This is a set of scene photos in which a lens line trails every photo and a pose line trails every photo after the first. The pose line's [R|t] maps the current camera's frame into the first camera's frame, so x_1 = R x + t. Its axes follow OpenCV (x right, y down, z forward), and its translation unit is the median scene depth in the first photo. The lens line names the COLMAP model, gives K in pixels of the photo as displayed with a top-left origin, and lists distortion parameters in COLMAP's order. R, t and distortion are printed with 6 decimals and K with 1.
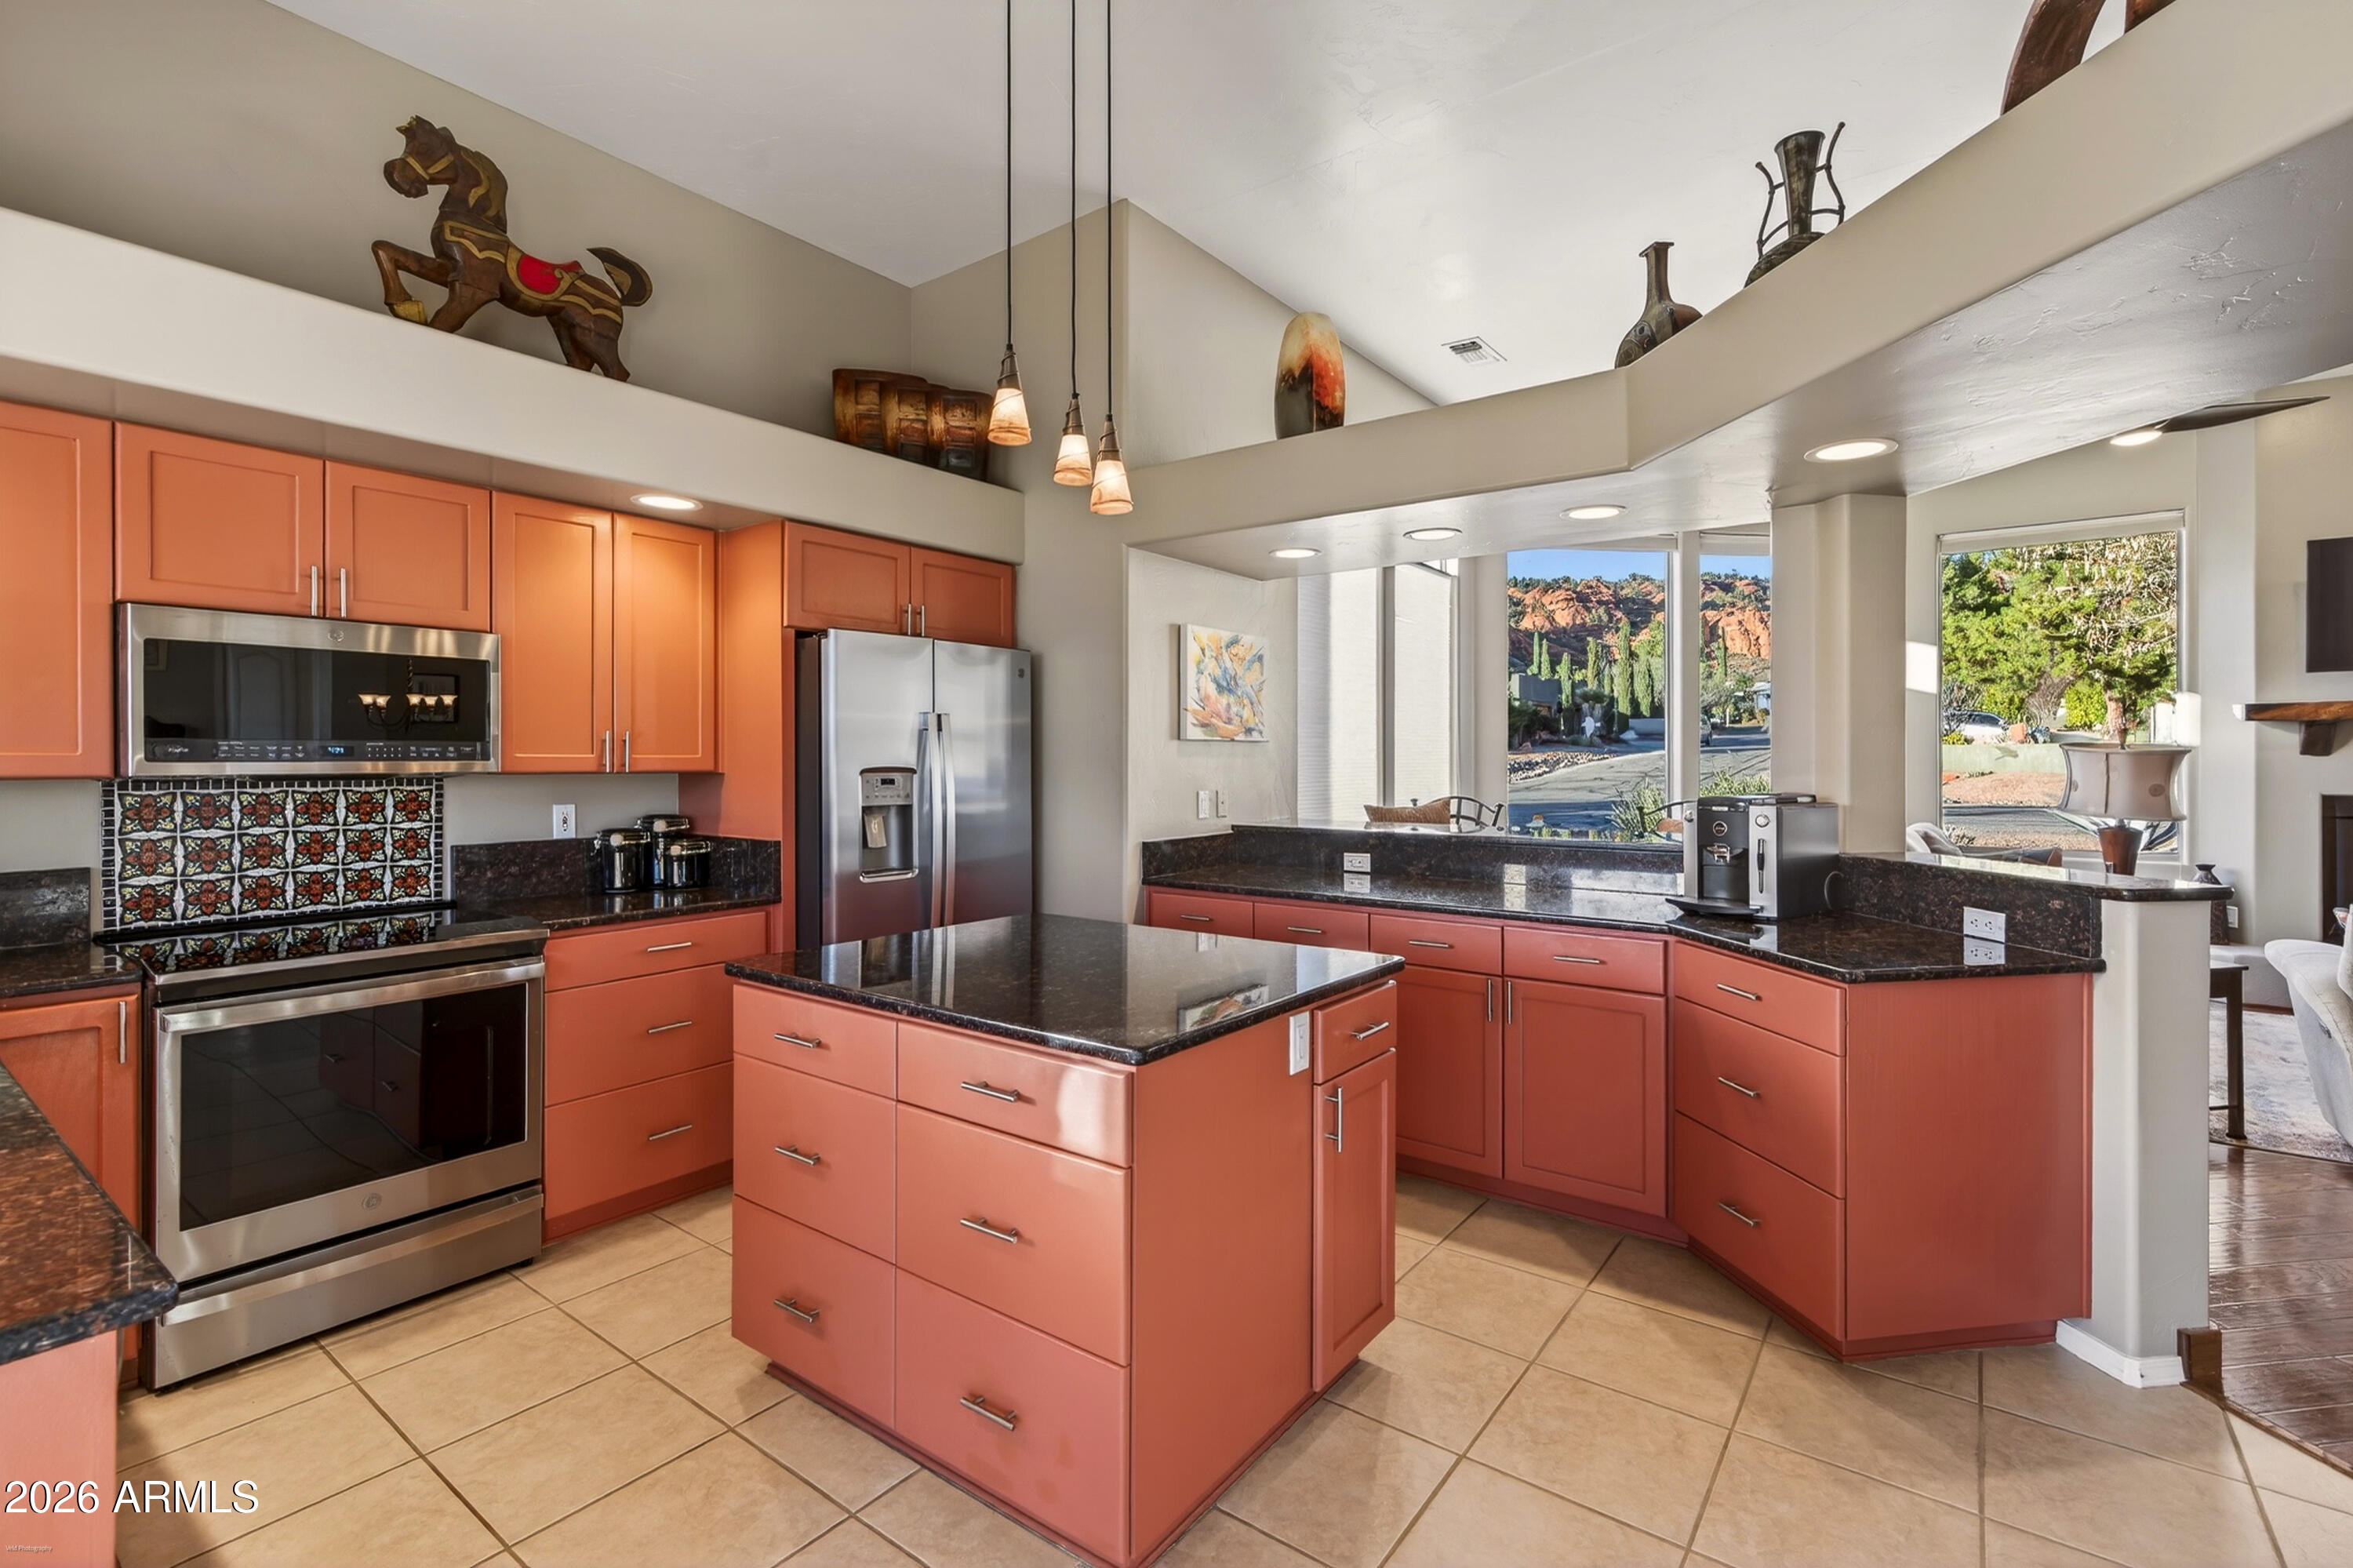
lens RADIAL K [[1058.8, 0, 1183.2], [0, 1058.8, 761.0], [0, 0, 1]] dist [0.000158, -0.000199]
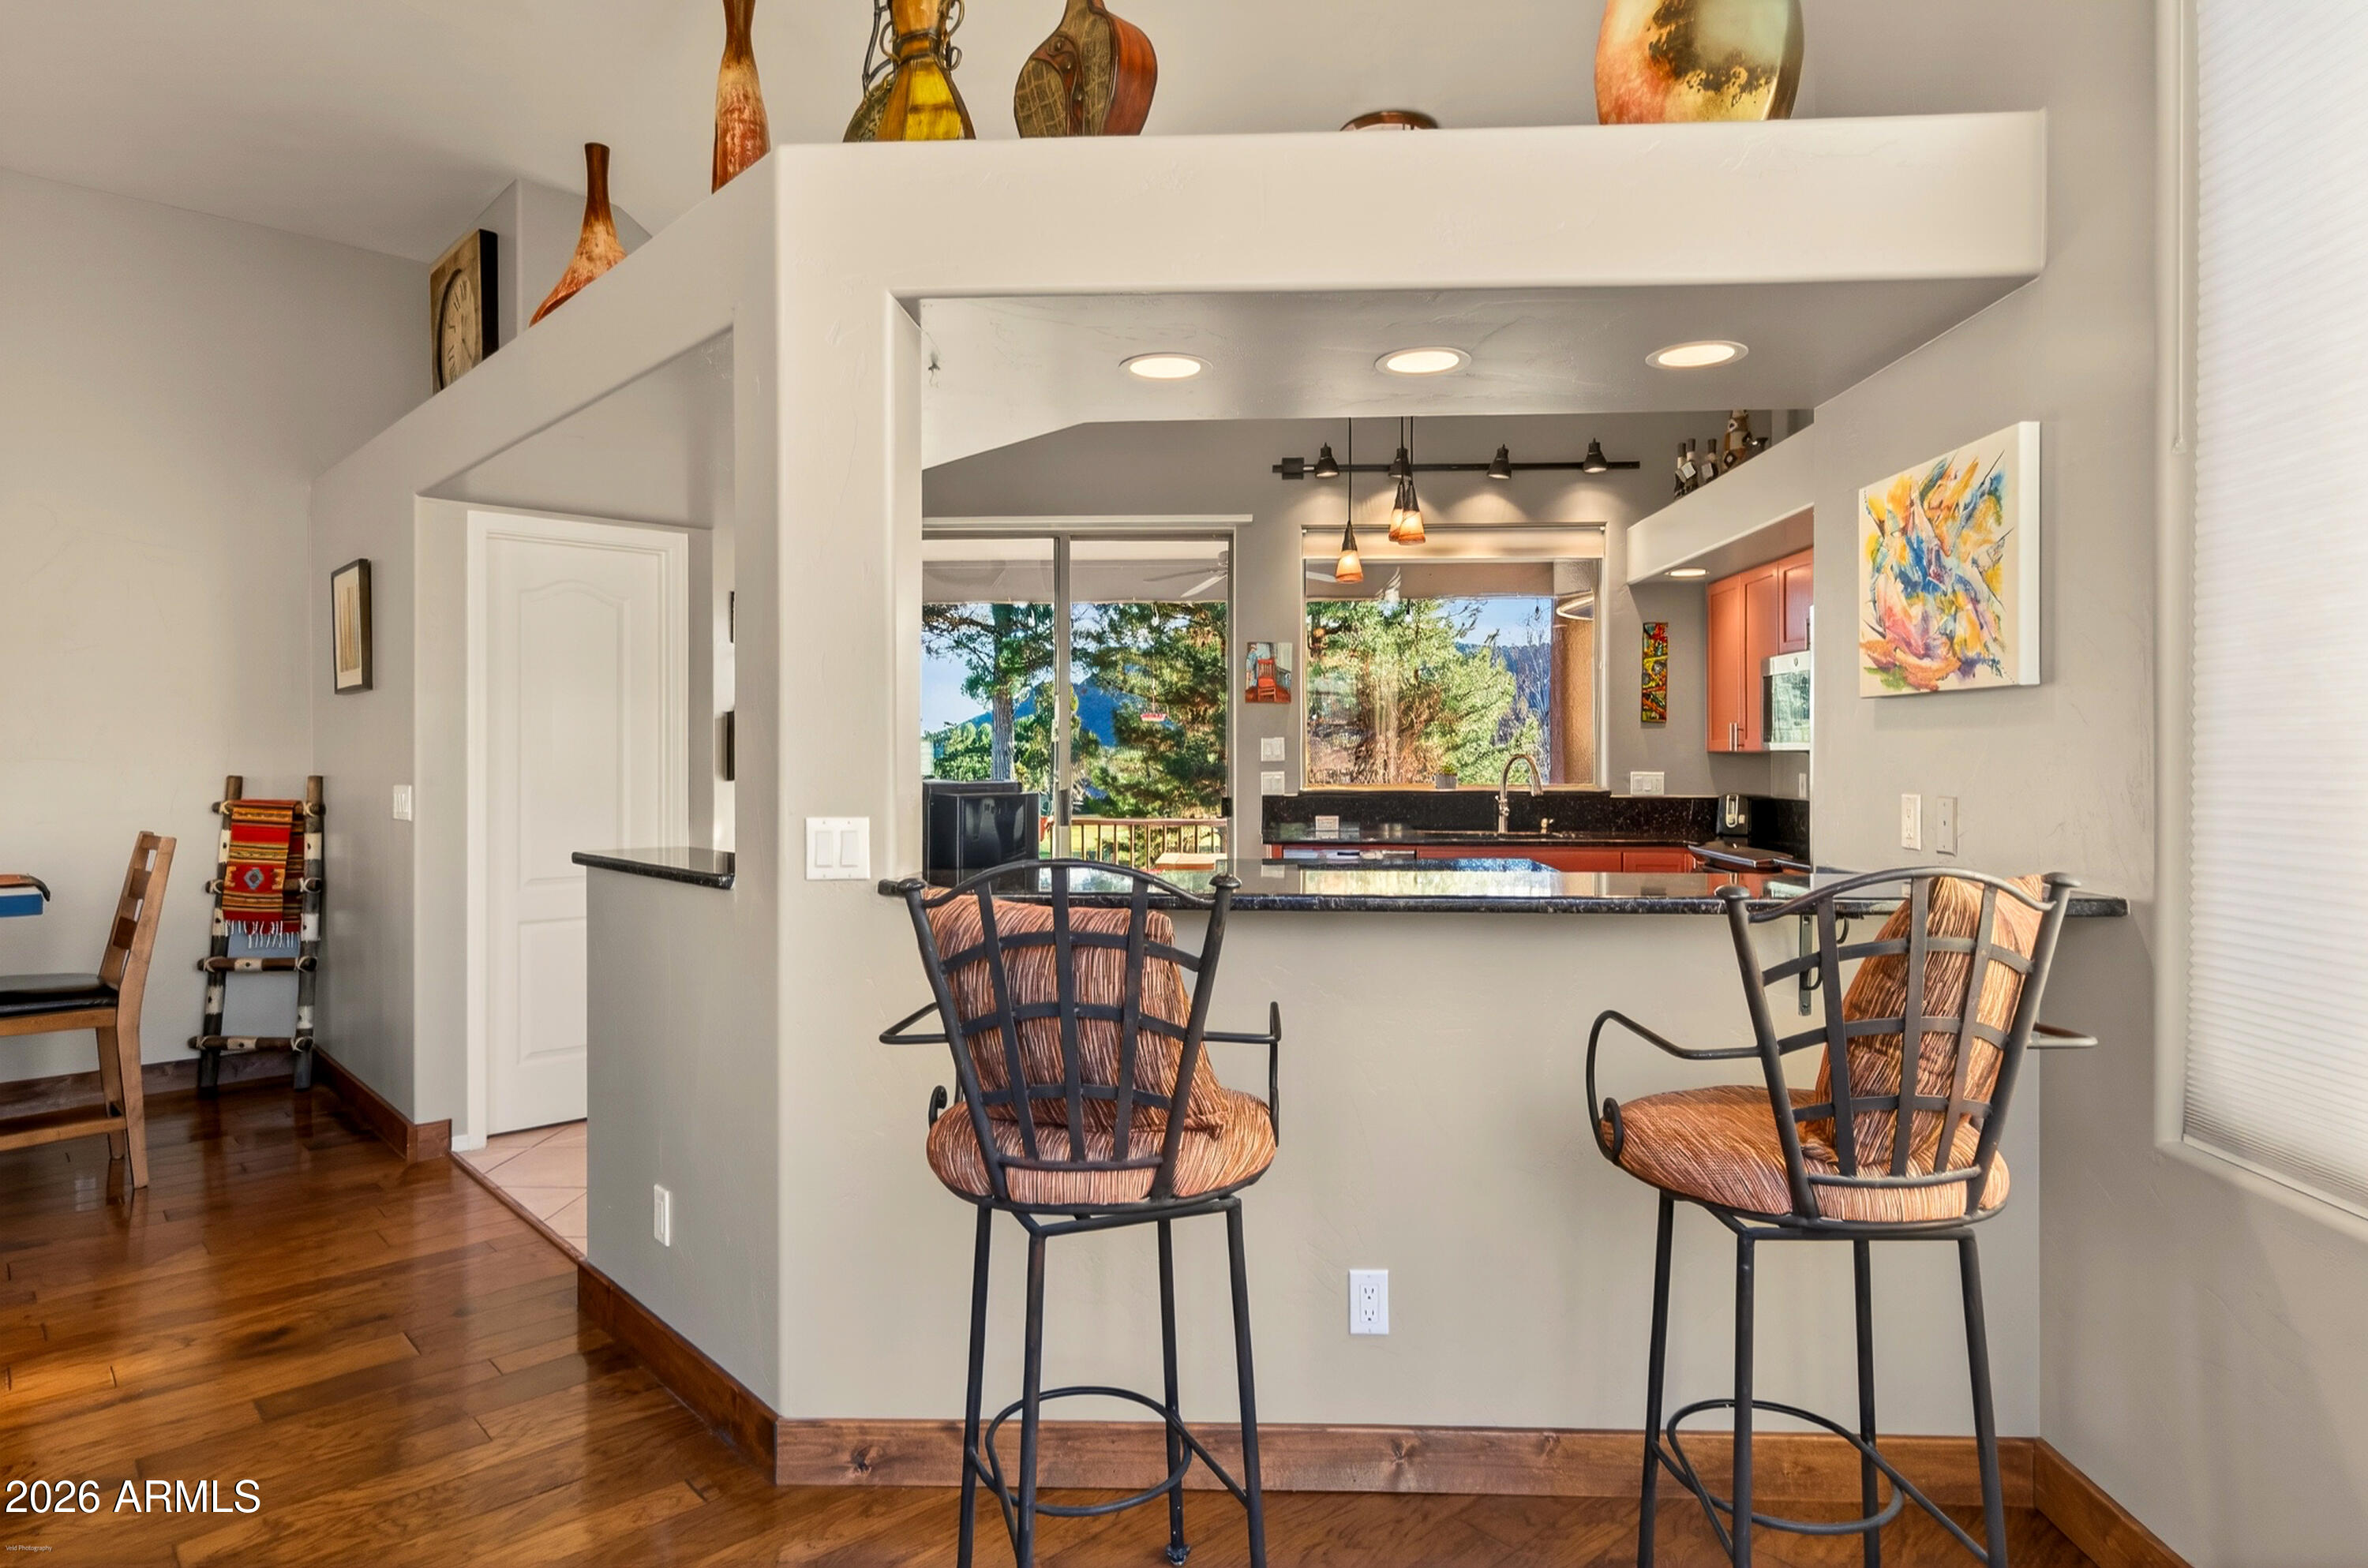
lens RADIAL K [[1363.9, 0, 1187.8], [0, 1363.9, 745.4], [0, 0, 1]] dist [-0.040396, -0.000173]
pose [[-0.821569, 0.001719, -0.570107, 0.927792], [0.003112, 0.999994, -0.001470, 0.005800], [0.570101, -0.002982, -0.821569, 1.843317]]
